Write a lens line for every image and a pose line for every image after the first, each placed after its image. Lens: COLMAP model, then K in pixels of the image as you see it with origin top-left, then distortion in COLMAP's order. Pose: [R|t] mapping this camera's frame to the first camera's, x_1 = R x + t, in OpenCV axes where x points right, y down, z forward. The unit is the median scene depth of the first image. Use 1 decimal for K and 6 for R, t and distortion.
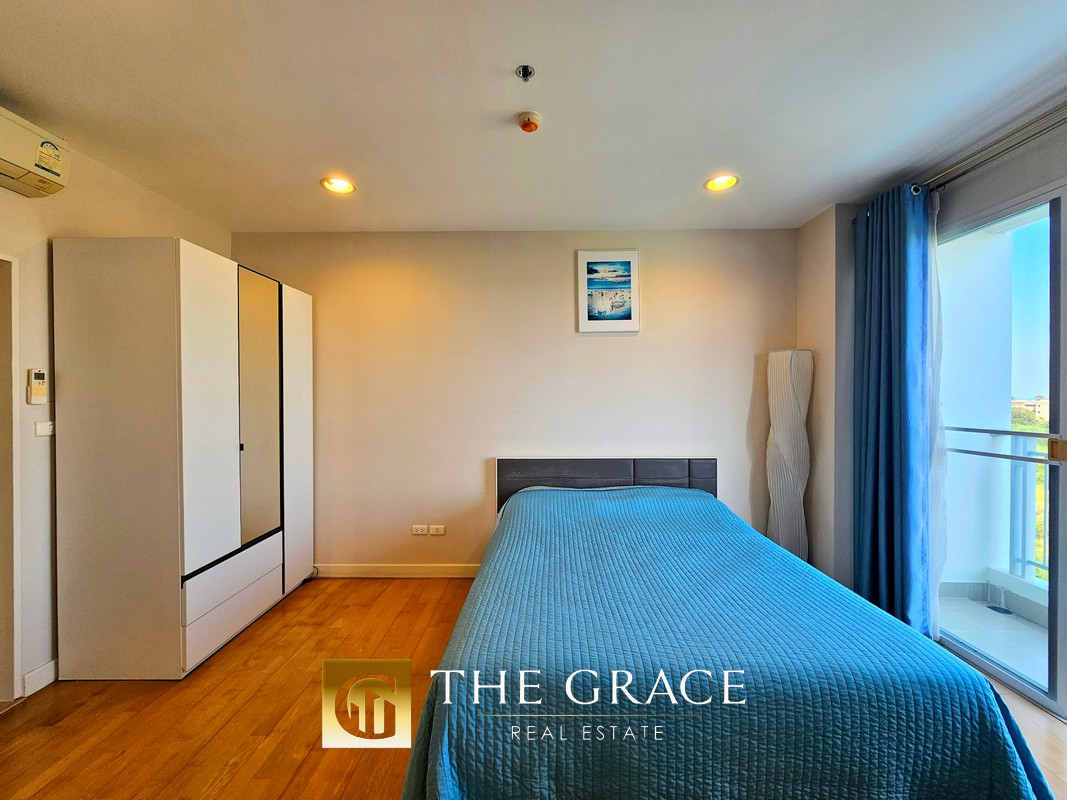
lens RADIAL K [[443.4, 0, 534.1], [0, 443.4, 399.8], [0, 0, 1]] dist [-0.002743, 0.003364]
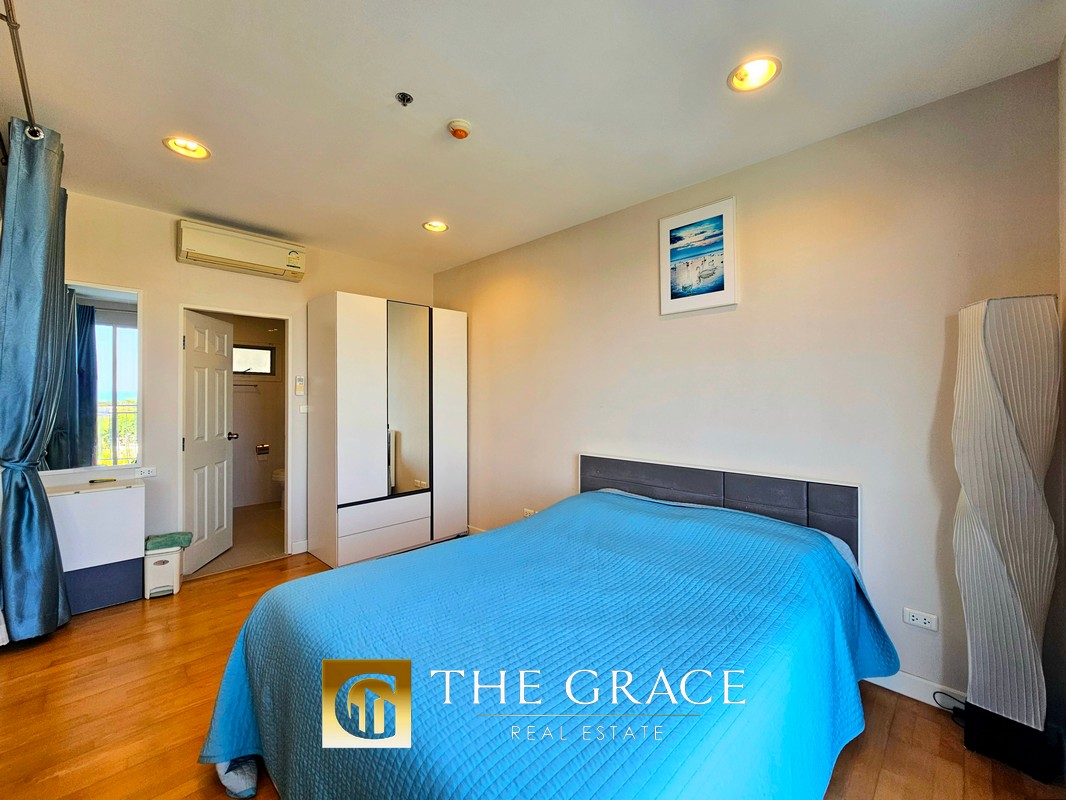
lens RADIAL K [[443.0, 0, 531.2], [0, 443.0, 390.8], [0, 0, 1]] dist [-0.002743, 0.003364]
pose [[0.721381, -0.004007, -0.692527, 0.510549], [-0.006271, 0.999904, -0.012318, 0.005385], [0.692510, 0.013229, 0.721287, 0.219250]]
